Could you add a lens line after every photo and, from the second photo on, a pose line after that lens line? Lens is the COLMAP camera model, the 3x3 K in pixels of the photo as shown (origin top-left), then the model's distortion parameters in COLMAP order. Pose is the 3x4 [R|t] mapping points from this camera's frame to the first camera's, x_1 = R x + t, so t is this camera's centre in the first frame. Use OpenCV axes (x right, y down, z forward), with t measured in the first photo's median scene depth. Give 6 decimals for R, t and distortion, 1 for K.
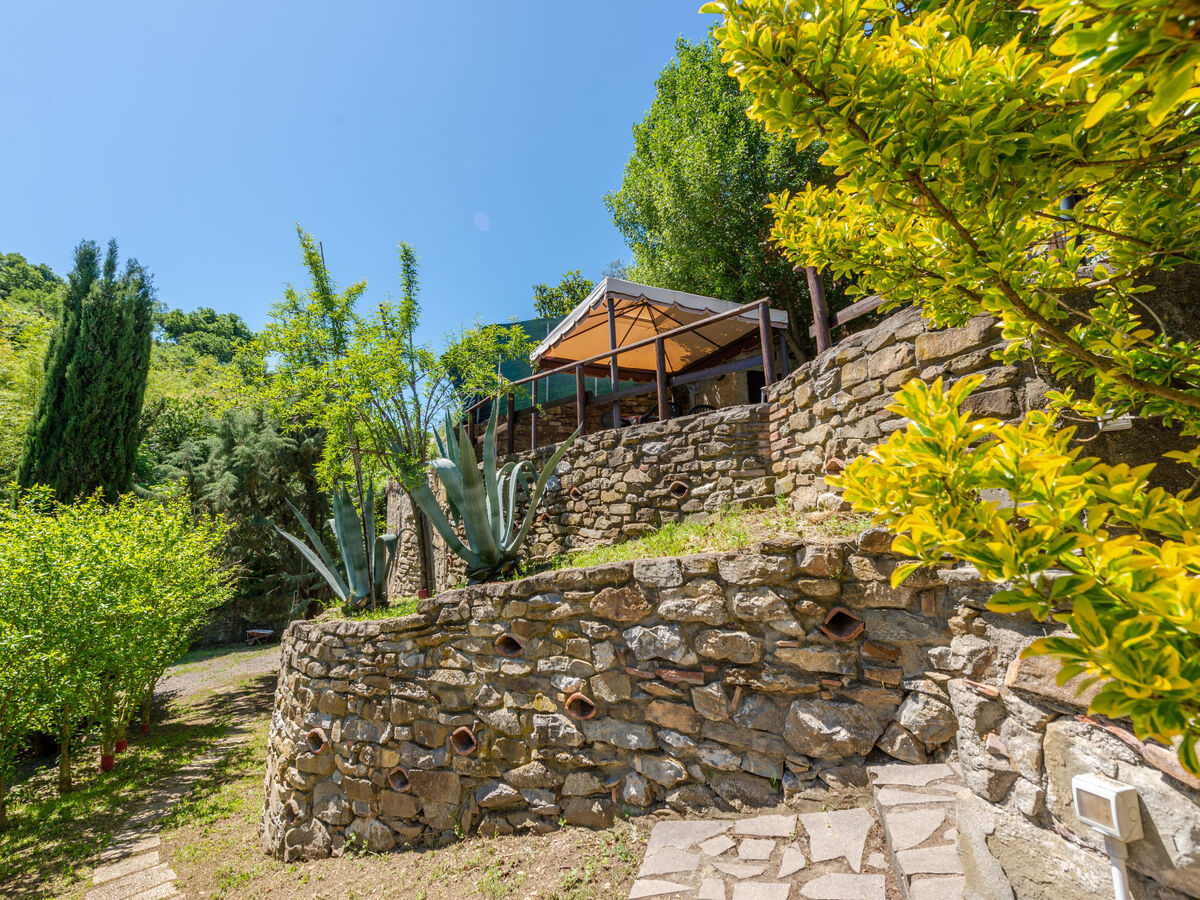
lens RADIAL K [[520.5, 0, 598.8], [0, 520.5, 452.3], [0, 0, 1]] dist [0.011621, -0.004755]
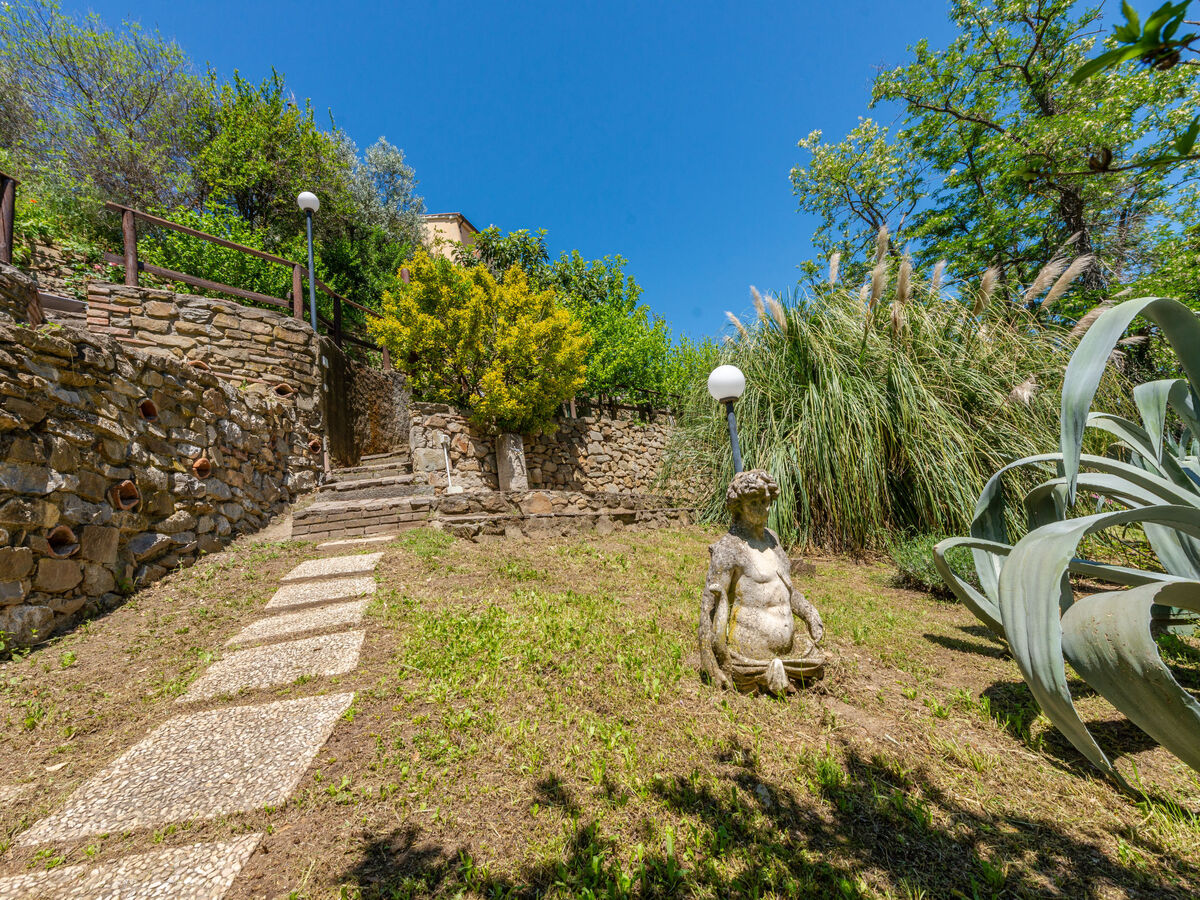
lens RADIAL K [[520.5, 0, 598.8], [0, 520.5, 452.3], [0, 0, 1]] dist [0.011621, -0.004755]
pose [[-0.547195, 0.233472, 0.803784, -1.410591], [0.011914, 0.962385, -0.271429, 0.717234], [-0.836920, -0.138949, -0.529394, 0.784443]]
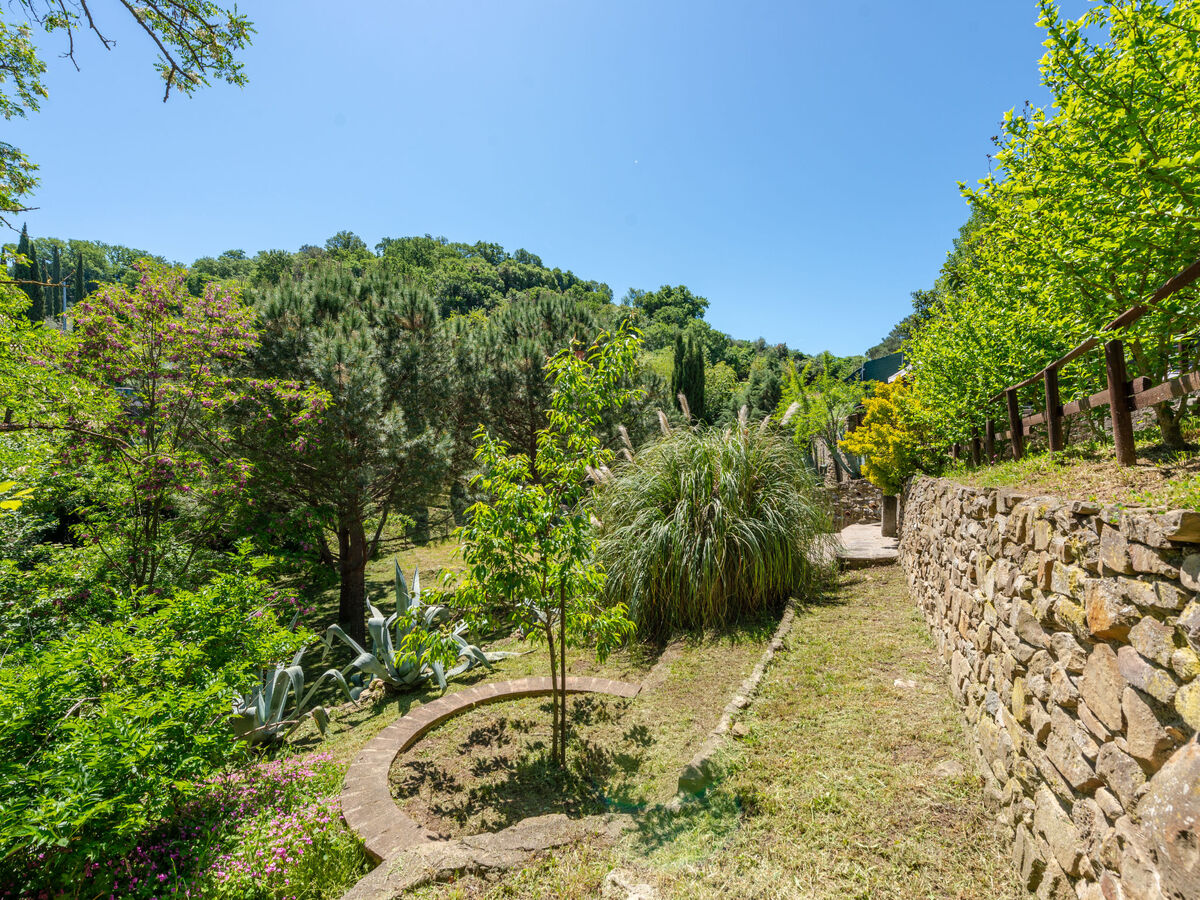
lens RADIAL K [[520.5, 0, 598.8], [0, 520.5, 452.3], [0, 0, 1]] dist [0.011621, -0.004755]
pose [[0.728486, 0.013128, -0.684934, 1.195646], [0.095107, 0.988196, 0.120094, -0.683615], [0.678426, -0.152629, 0.718639, -3.446056]]
